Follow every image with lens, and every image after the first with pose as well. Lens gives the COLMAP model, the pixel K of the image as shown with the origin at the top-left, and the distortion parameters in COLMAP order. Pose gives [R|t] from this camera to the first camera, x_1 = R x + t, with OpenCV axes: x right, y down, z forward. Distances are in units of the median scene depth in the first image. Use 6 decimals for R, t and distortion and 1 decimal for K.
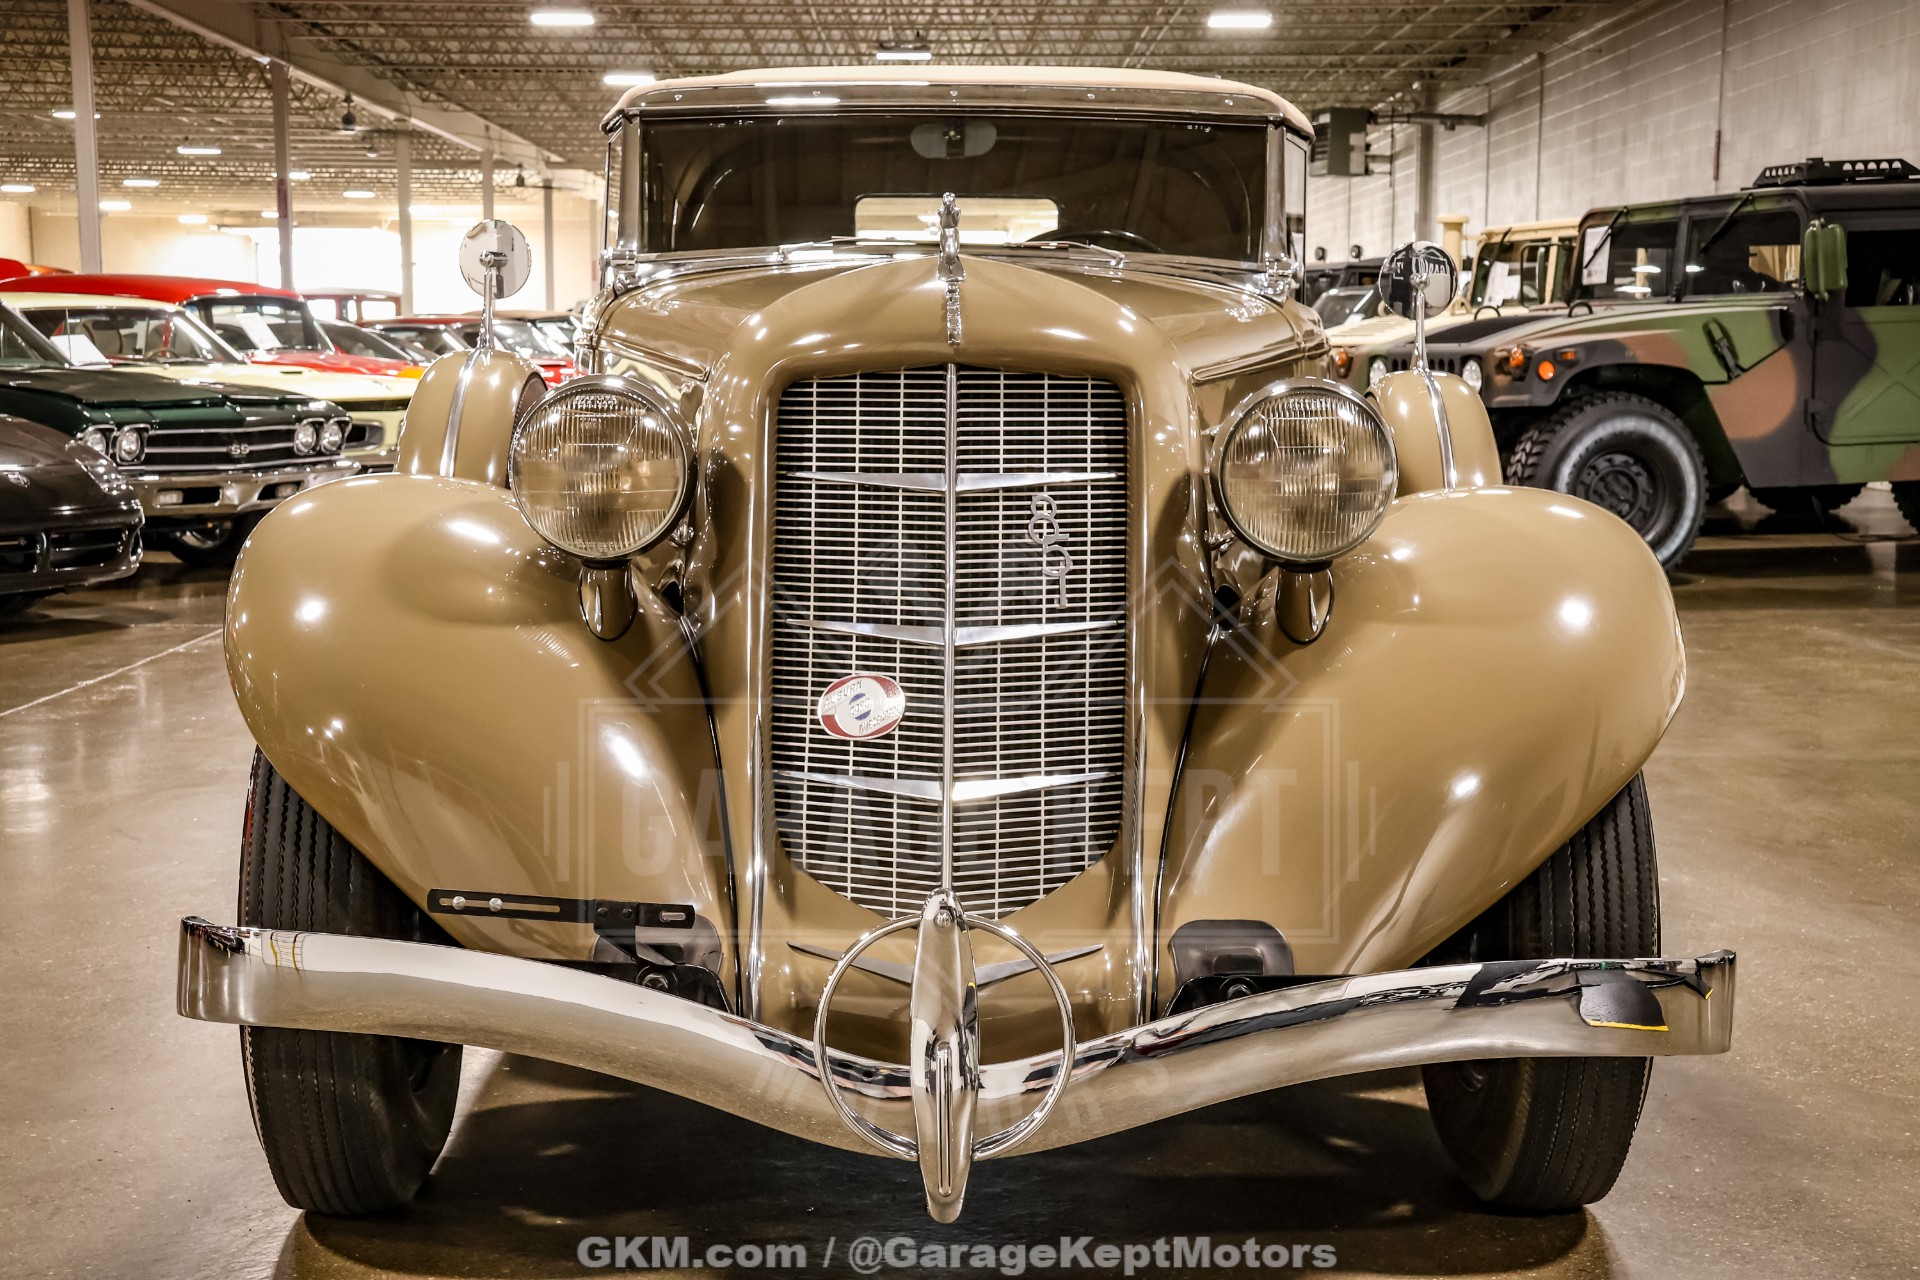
lens RADIAL K [[2743.7, 0, 957.4], [0, 2743.7, 645.5], [0, 0, 1]] dist [0.029048, 0.695960]
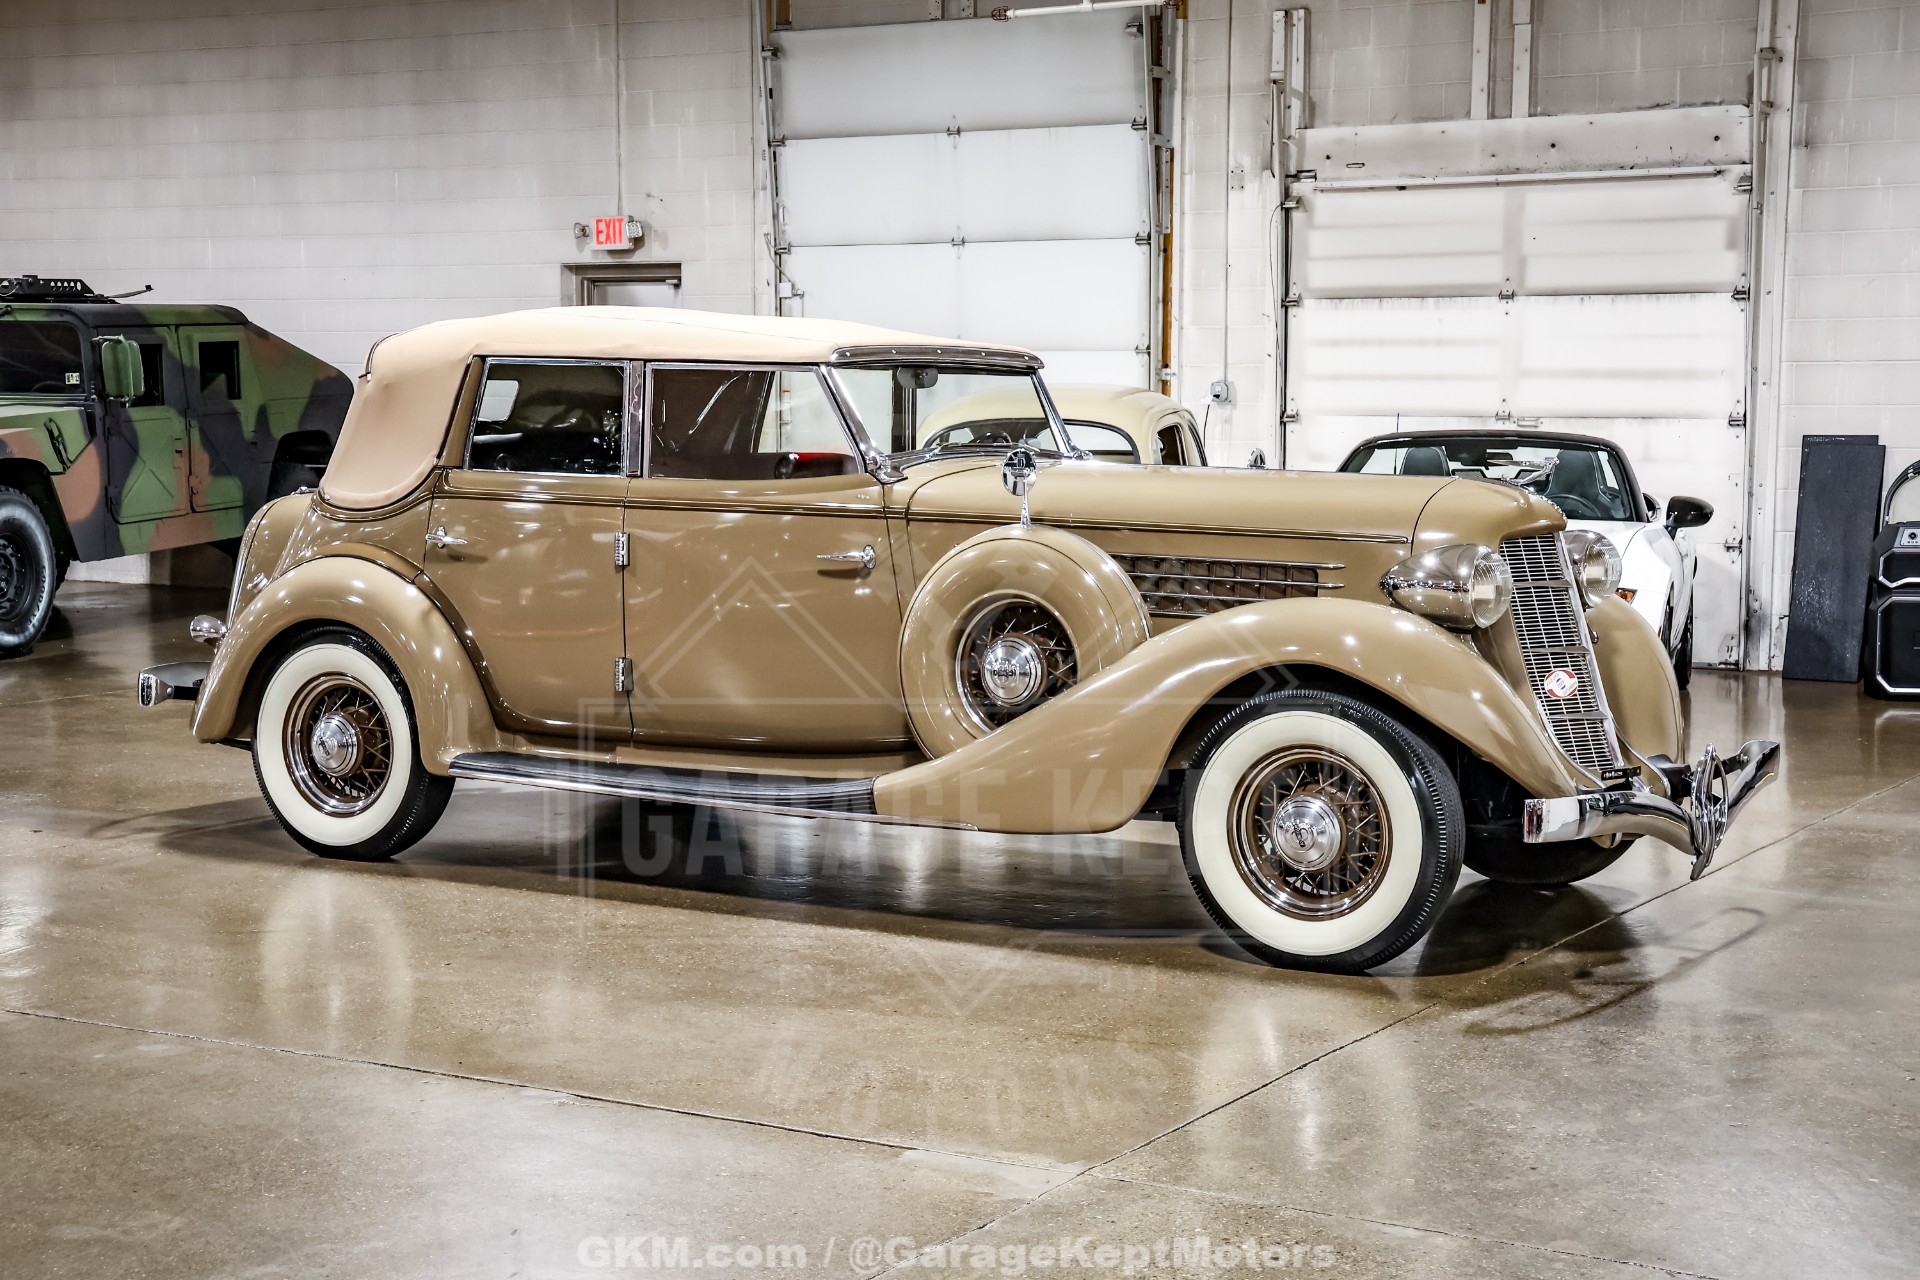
lens RADIAL K [[2918.1, 0, 959.2], [0, 2918.1, 646.9], [0, 0, 1]] dist [0.134755, 0.200004]
pose [[0.529137, -0.078780, 0.844871, -1.721733], [0.089657, 0.995298, 0.036655, -0.103863], [-0.843786, 0.056353, 0.533712, 0.088336]]
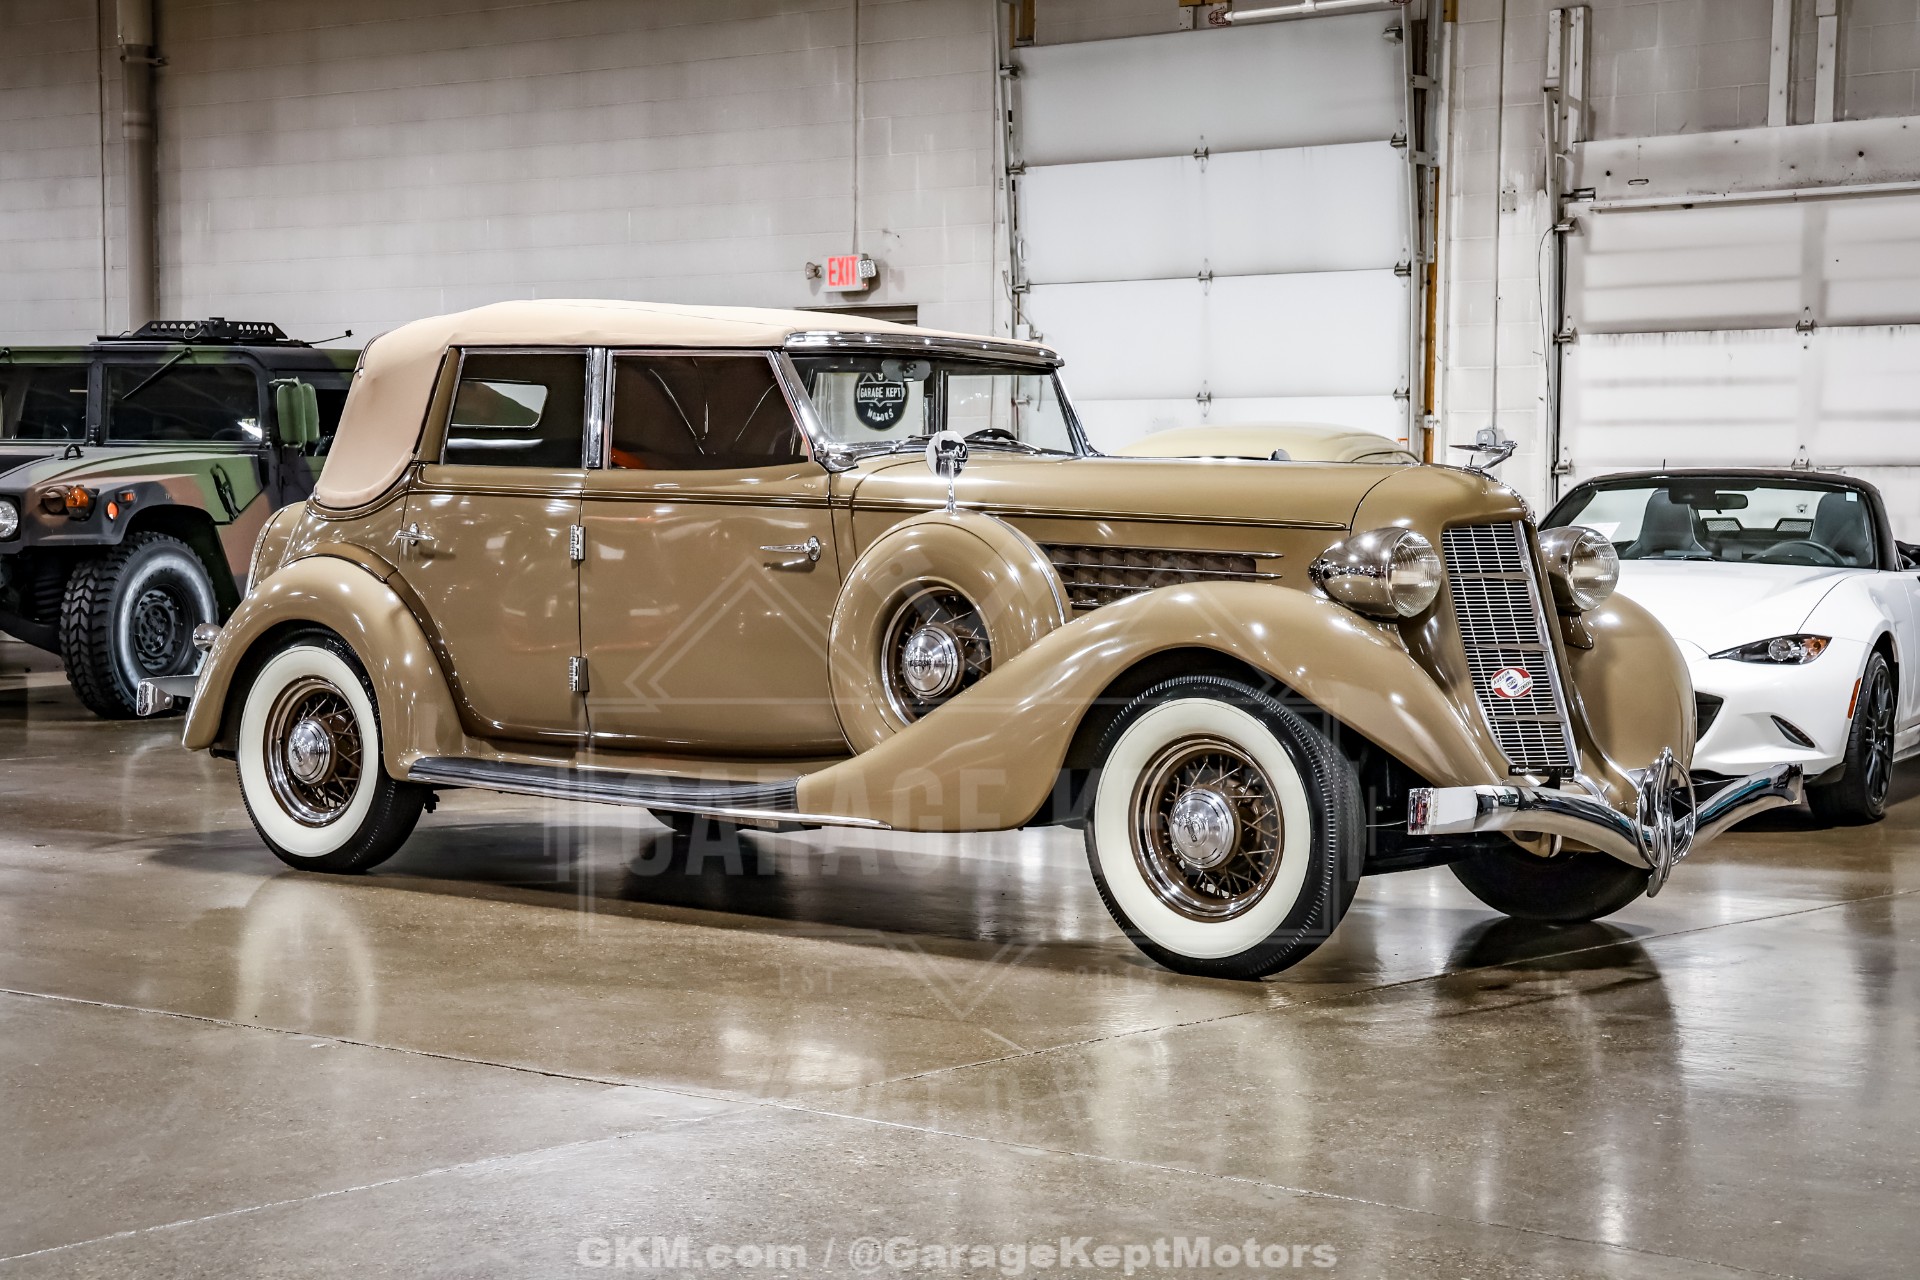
lens RADIAL K [[3445.8, 0, 960.0], [0, 3445.8, 640.0], [0, 0, 1]] dist [0.164830, 0.753227]
pose [[0.653962, -0.029621, 0.755947, -1.698892], [0.074186, 0.996928, -0.025115, 0.018189], [-0.752881, 0.072505, 0.654151, -0.309224]]
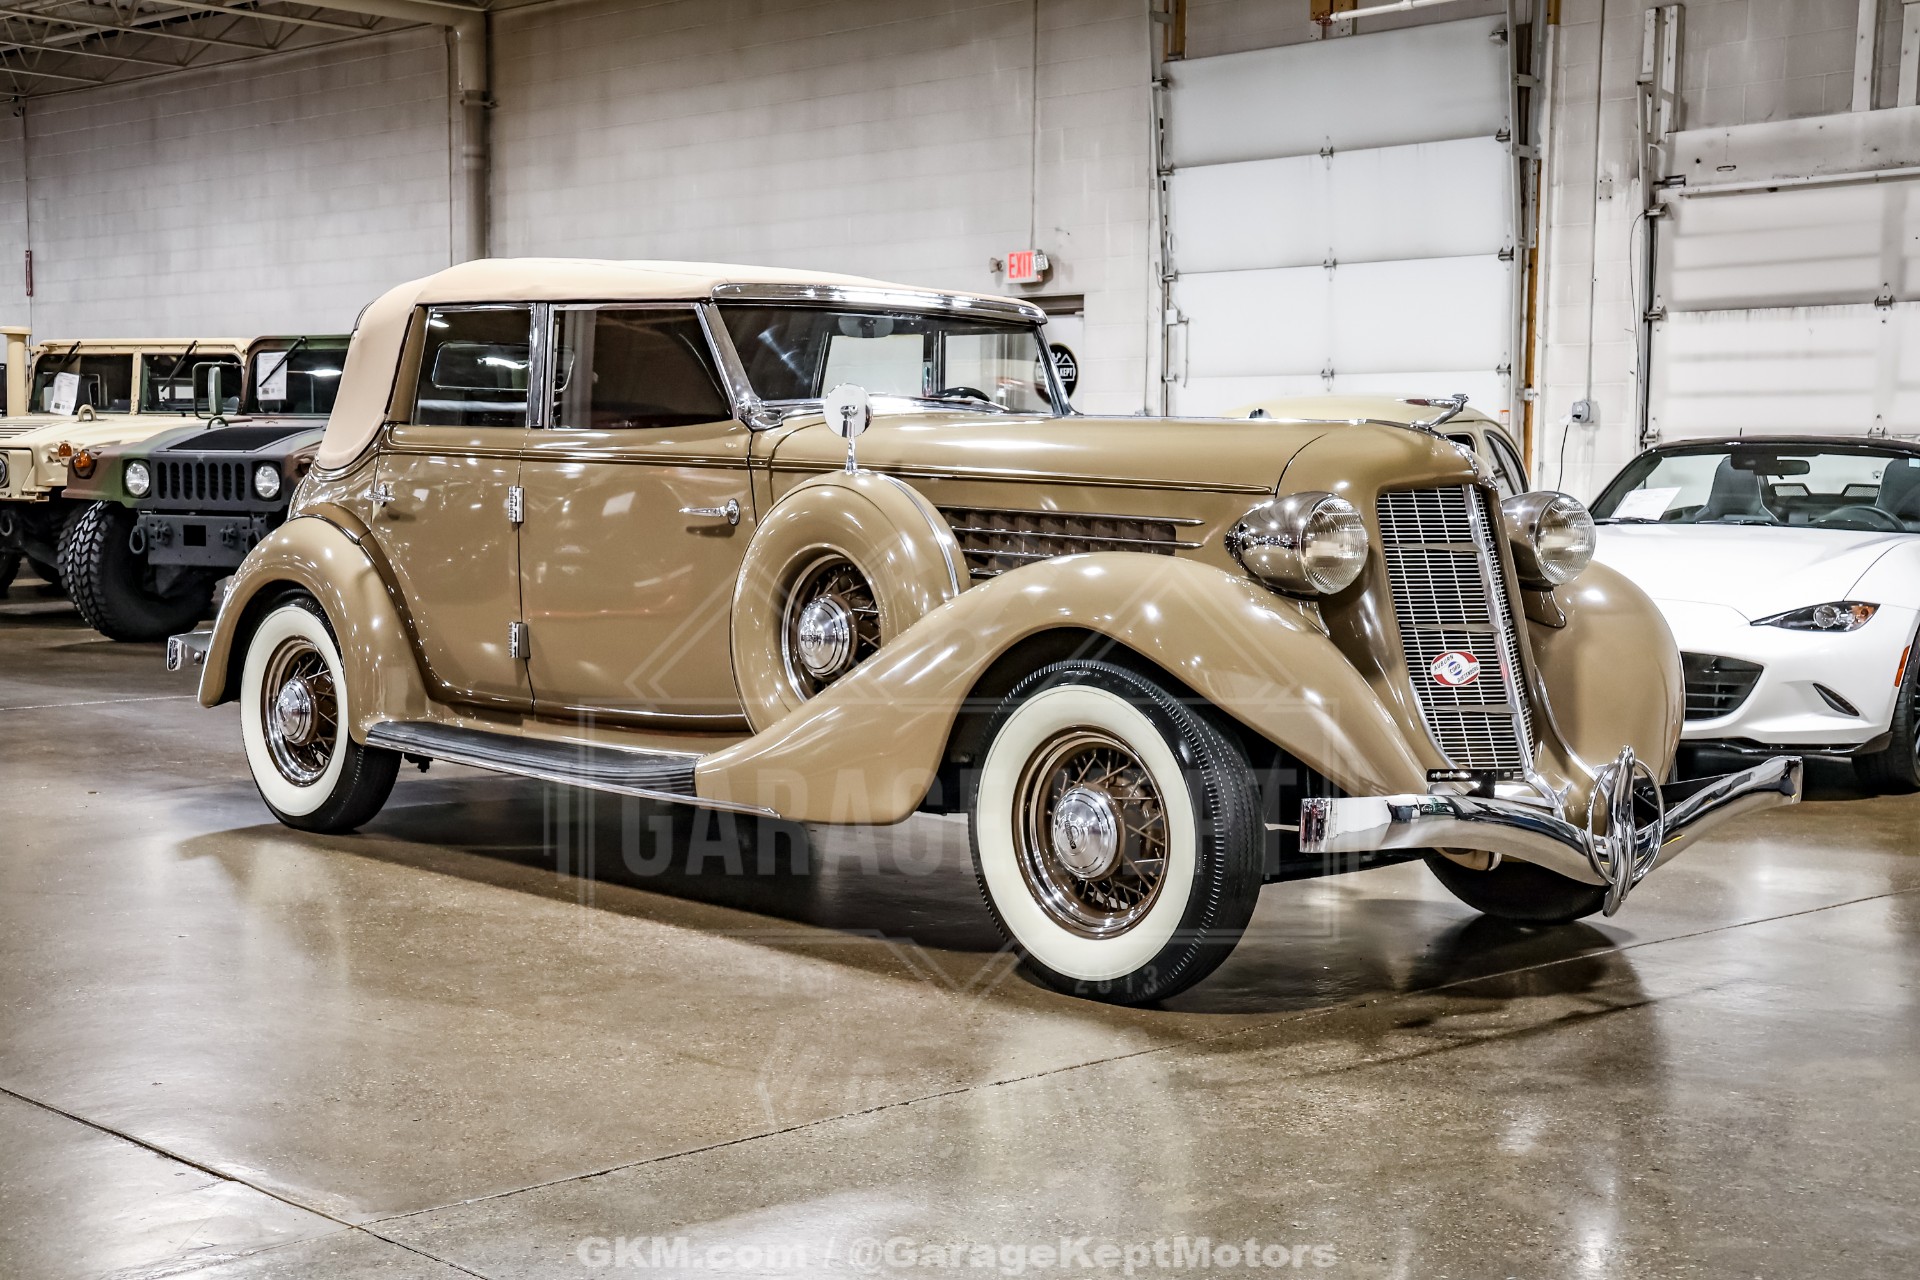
lens RADIAL K [[2624.9, 0, 956.4], [0, 2624.9, 643.0], [0, 0, 1]] dist [0.030106, 0.525879]
pose [[0.737580, -0.041780, 0.673966, -1.086258], [0.063760, 0.997934, -0.007916, -0.001734], [-0.672243, 0.048811, 0.738720, -0.065440]]
